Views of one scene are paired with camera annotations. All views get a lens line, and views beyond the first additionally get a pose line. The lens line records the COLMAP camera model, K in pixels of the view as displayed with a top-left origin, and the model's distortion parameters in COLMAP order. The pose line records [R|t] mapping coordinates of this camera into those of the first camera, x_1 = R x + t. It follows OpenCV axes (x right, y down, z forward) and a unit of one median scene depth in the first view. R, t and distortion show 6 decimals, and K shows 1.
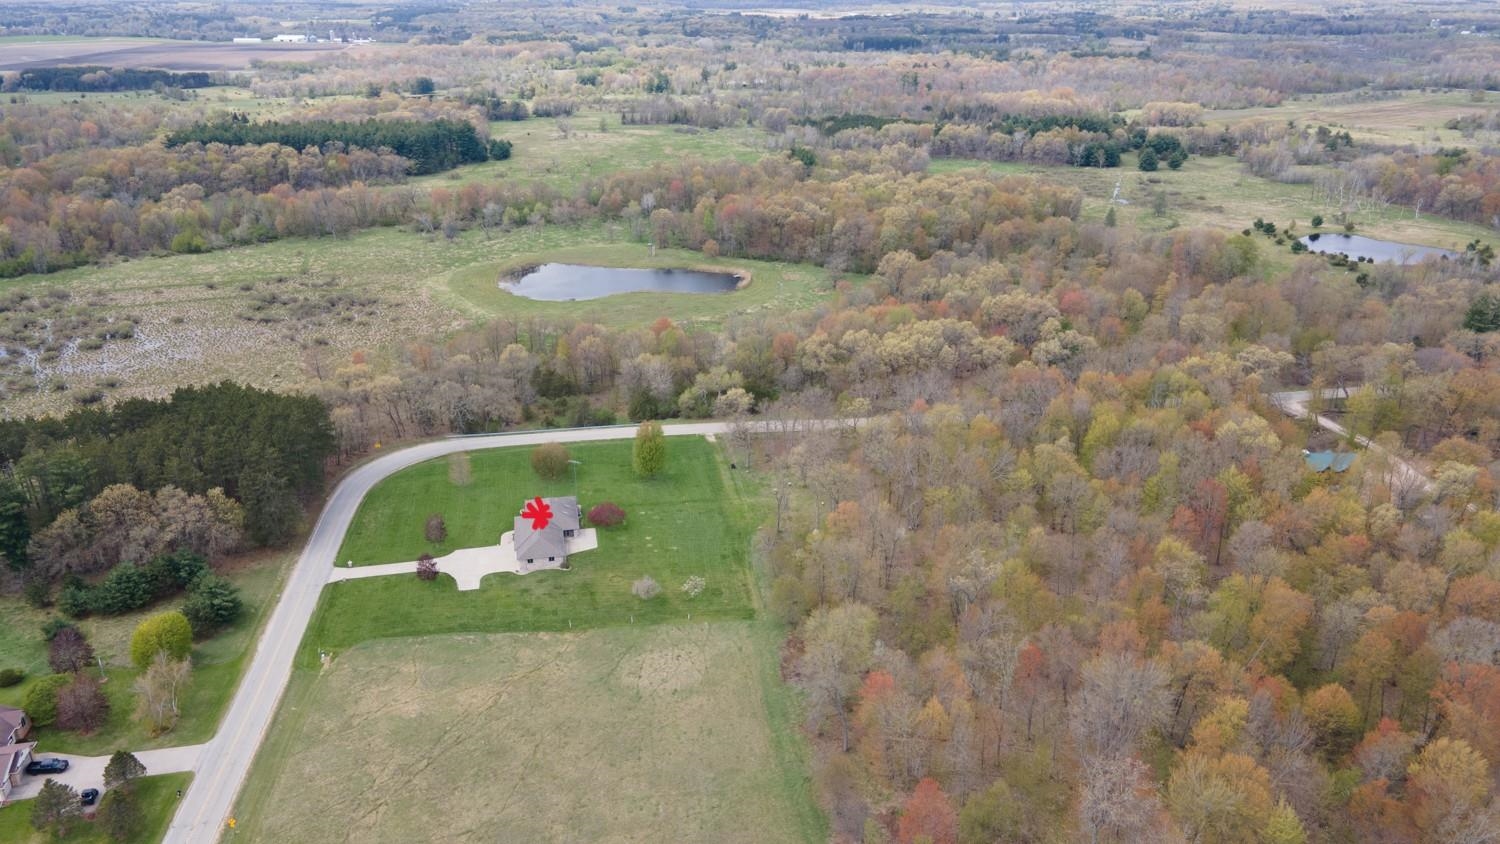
lens RADIAL K [[1099.6, 0, 752.1], [0, 1099.6, 423.6], [0, 0, 1]] dist [0.014230, 0.054004]
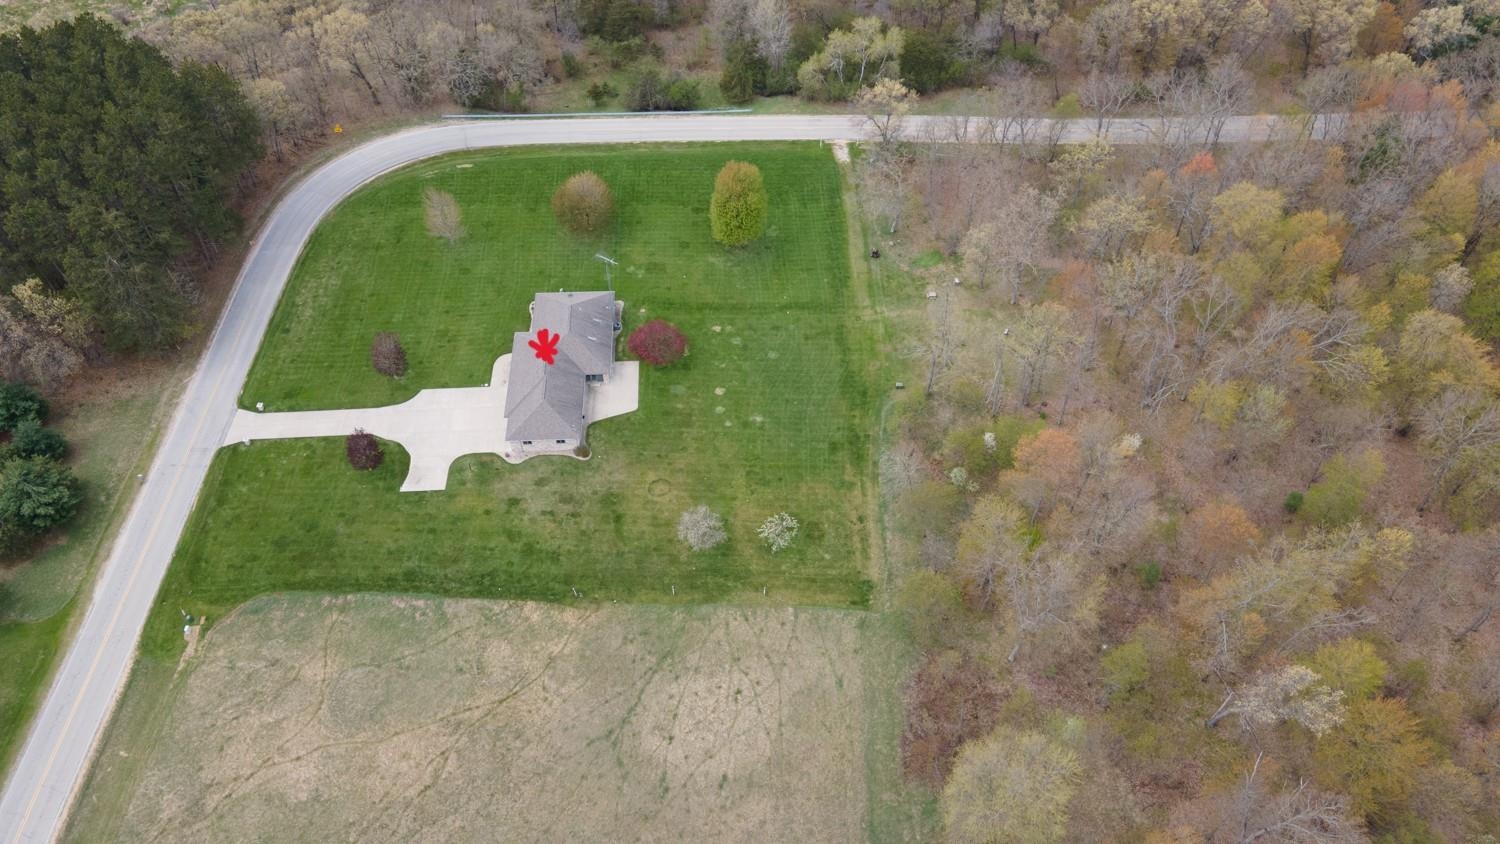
lens RADIAL K [[1099.6, 0, 752.1], [0, 1099.6, 423.6], [0, 0, 1]] dist [0.014230, 0.054004]
pose [[0.989604, 0.112827, -0.089184, -0.017651], [-0.059256, 0.884906, 0.461985, -0.174606], [0.131044, -0.451897, 0.882392, 0.441055]]
